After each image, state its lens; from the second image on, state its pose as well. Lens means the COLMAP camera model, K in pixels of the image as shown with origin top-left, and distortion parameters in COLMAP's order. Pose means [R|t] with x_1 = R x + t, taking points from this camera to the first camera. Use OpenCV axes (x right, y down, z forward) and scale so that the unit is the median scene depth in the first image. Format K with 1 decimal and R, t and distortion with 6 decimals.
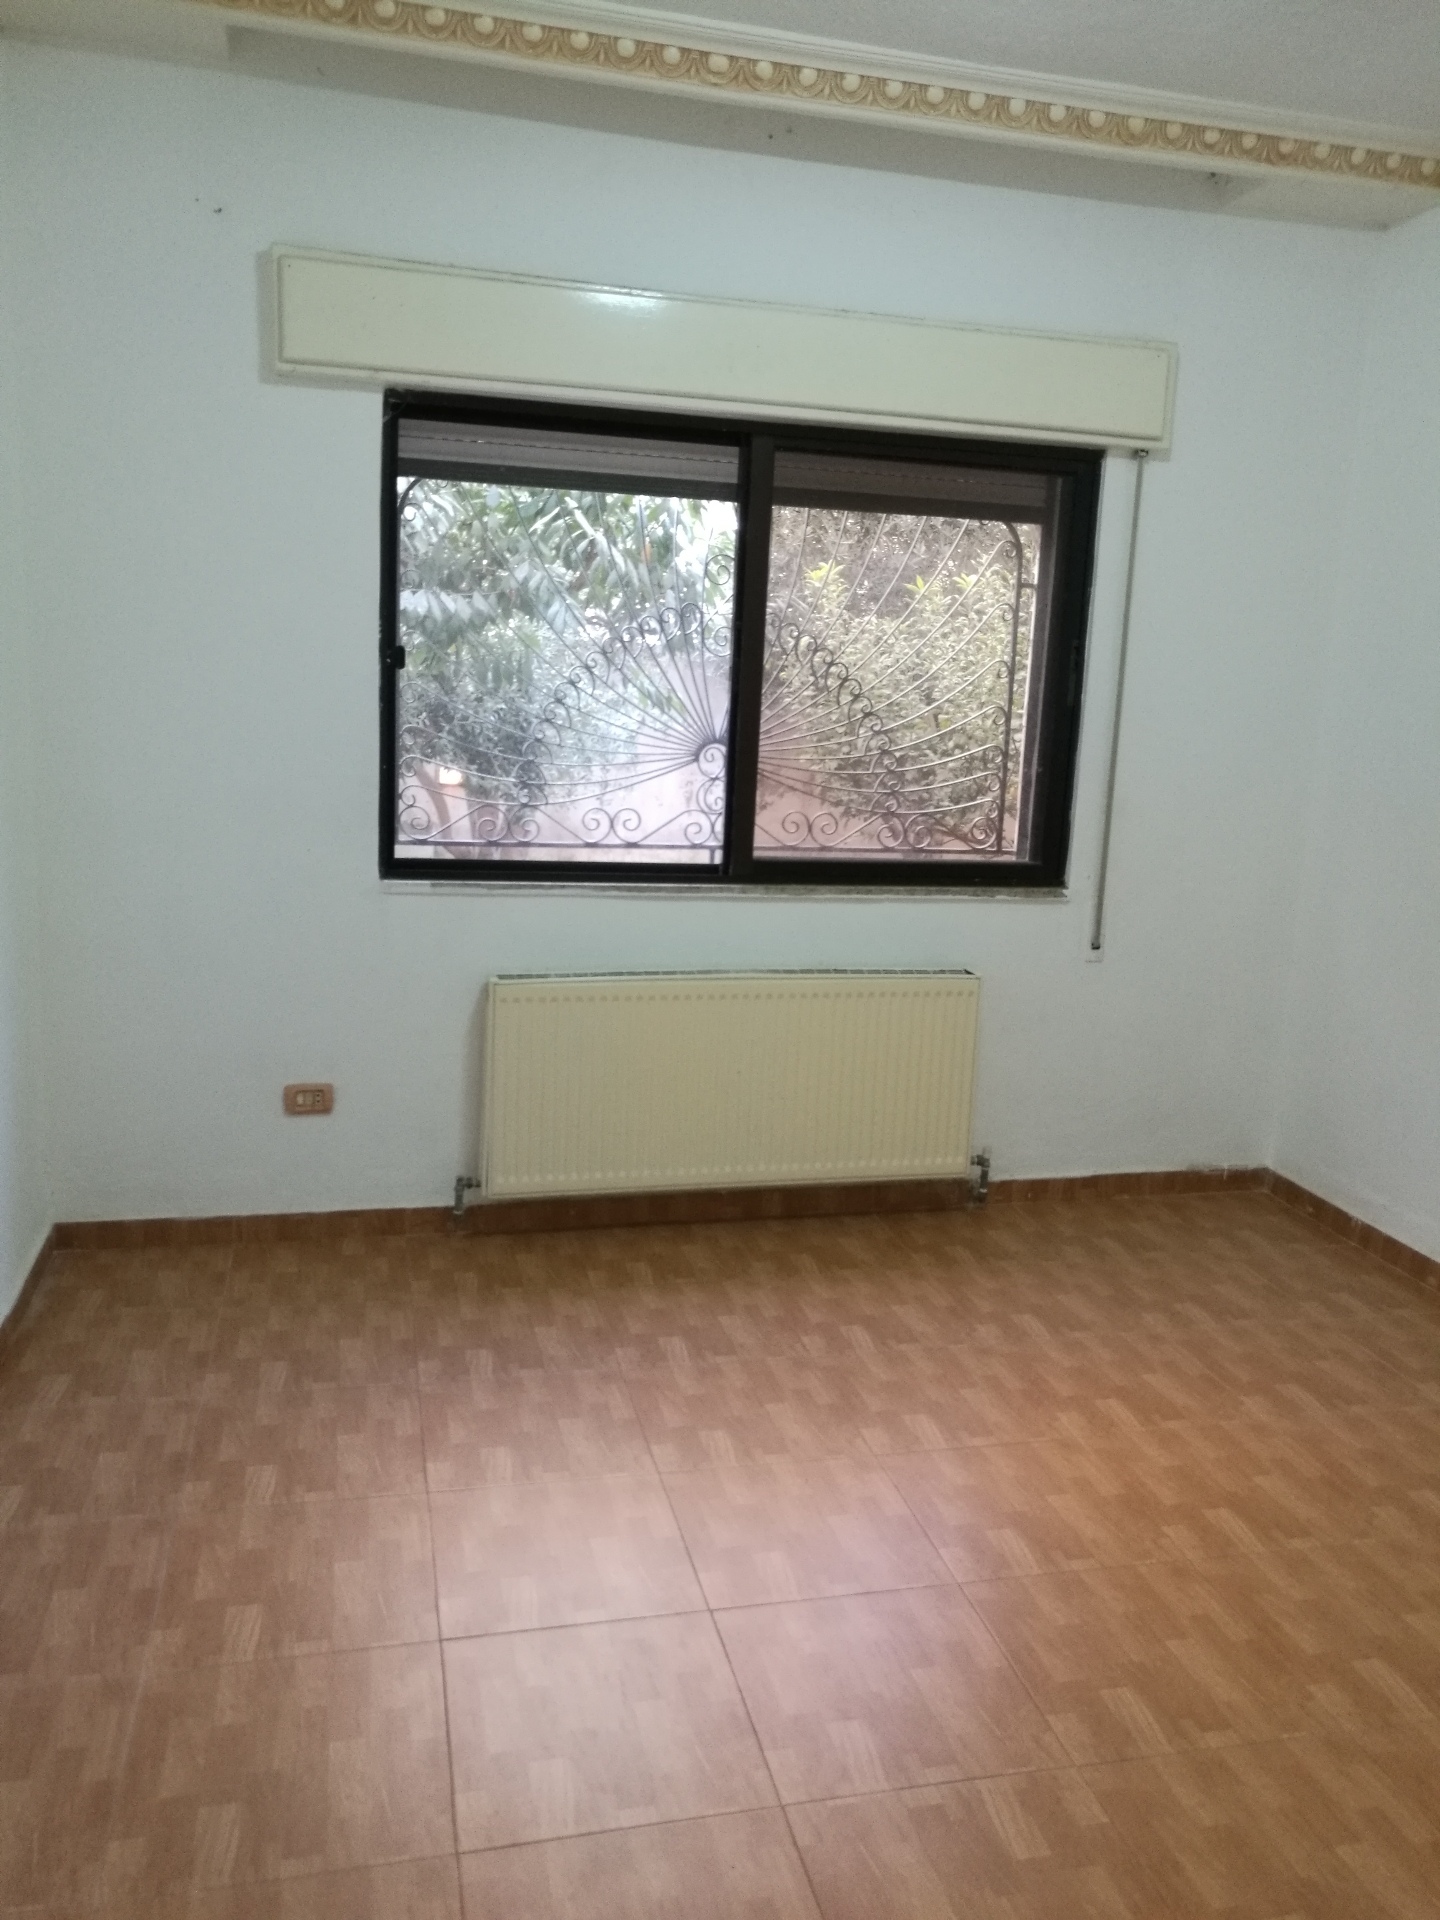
lens RADIAL K [[1522.5, 0, 720.0], [0, 1522.5, 970.1], [0, 0, 1]] dist [0.019971, -0.008484]
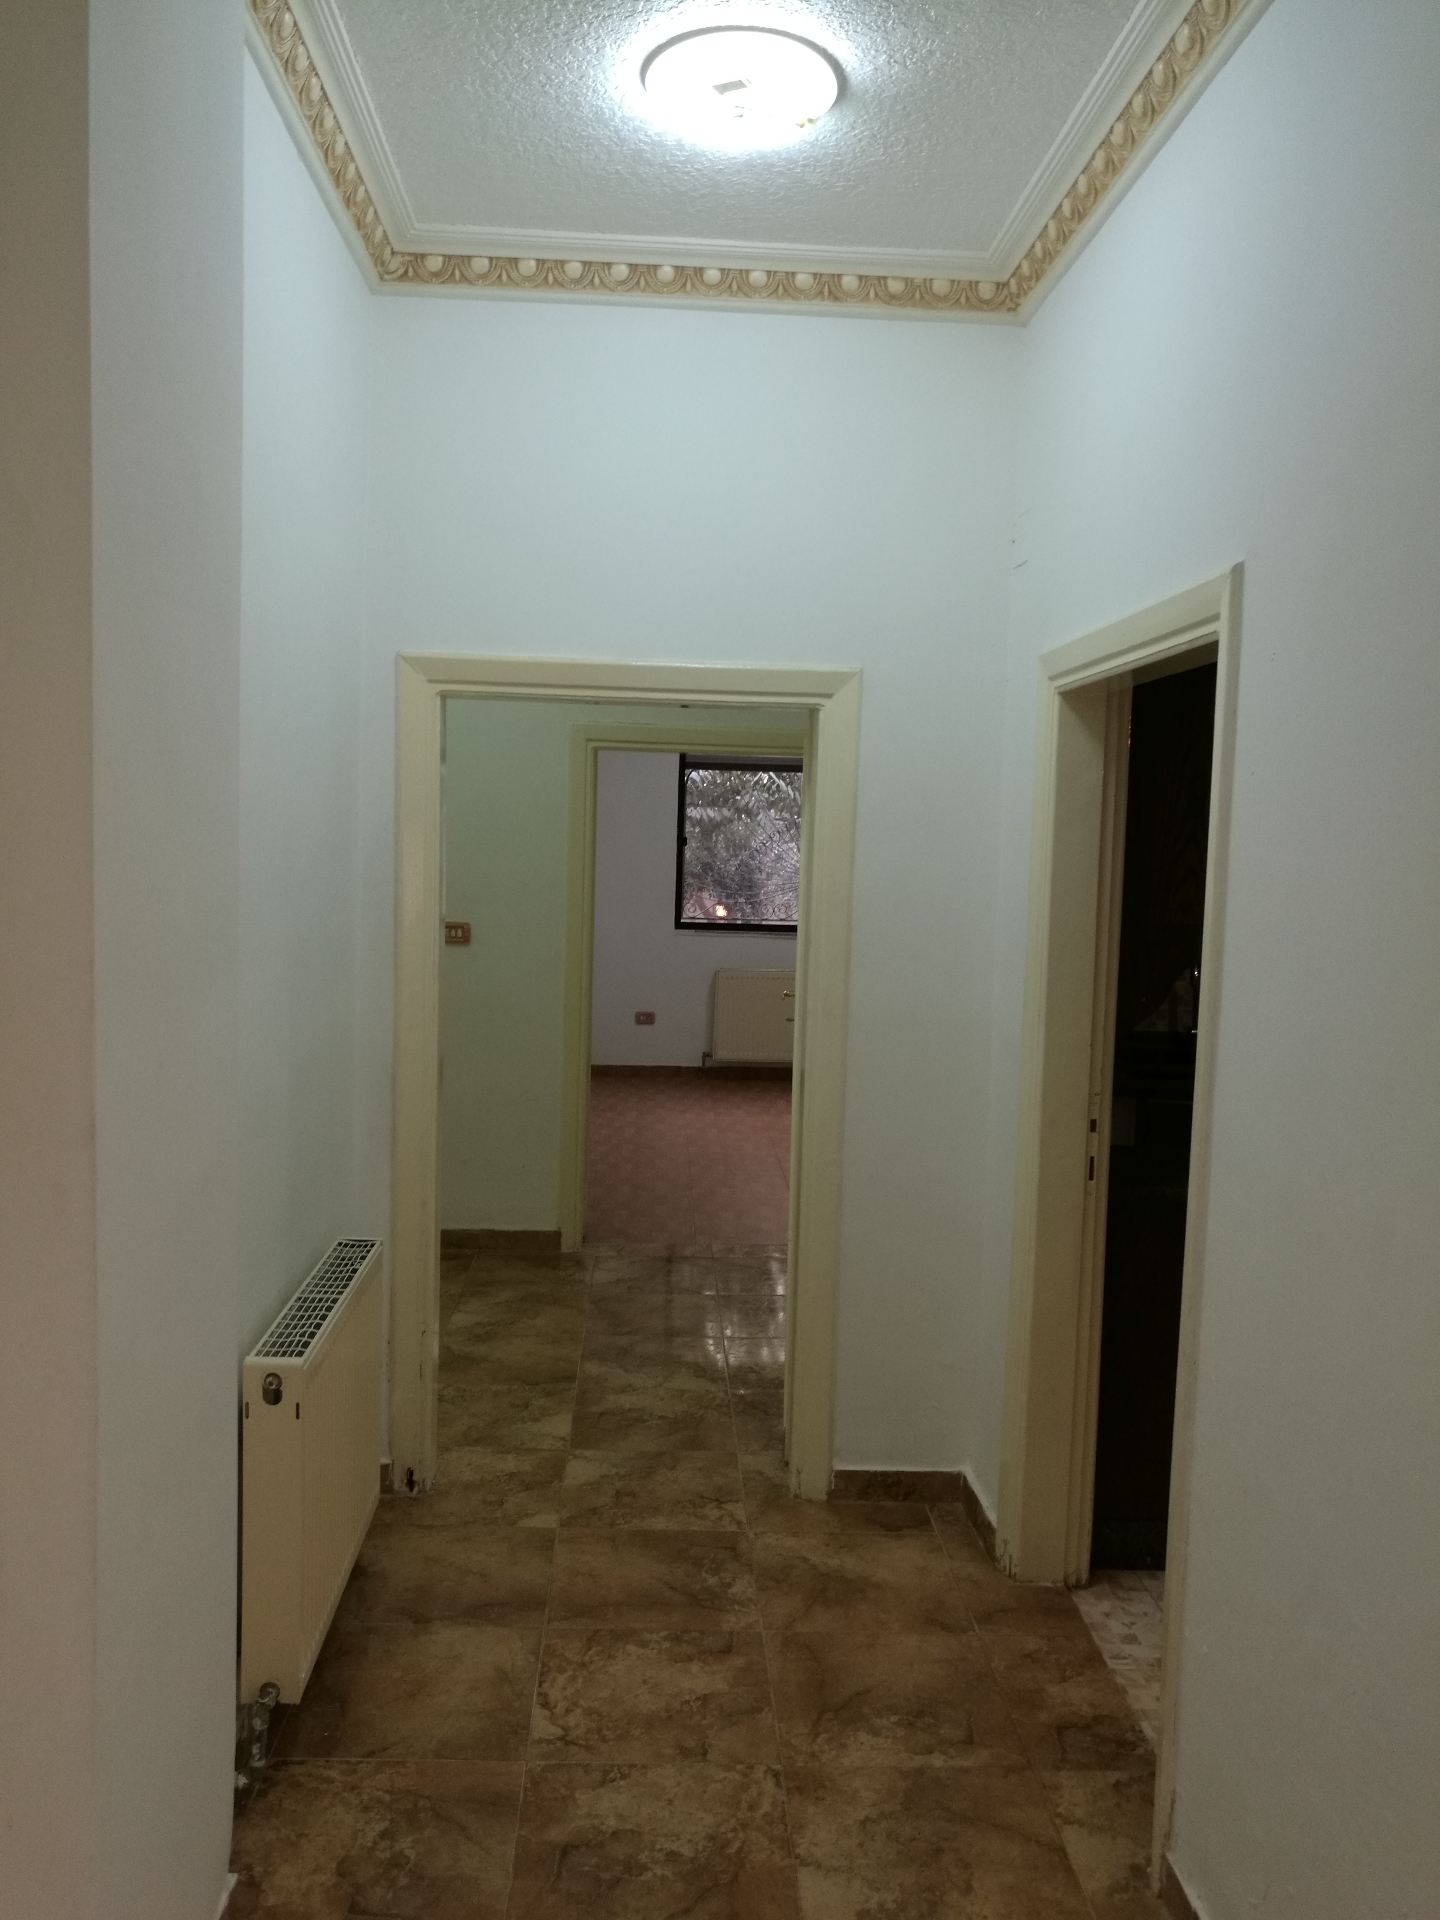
lens RADIAL K [[1522.5, 0, 724.1], [0, 1522.5, 957.7], [0, 0, 1]] dist [0.019971, -0.008484]
pose [[0.982570, -0.003846, -0.185855, 0.311607], [-0.017333, 0.993535, -0.112193, 0.257213], [0.185085, 0.113459, 0.976151, -1.379013]]
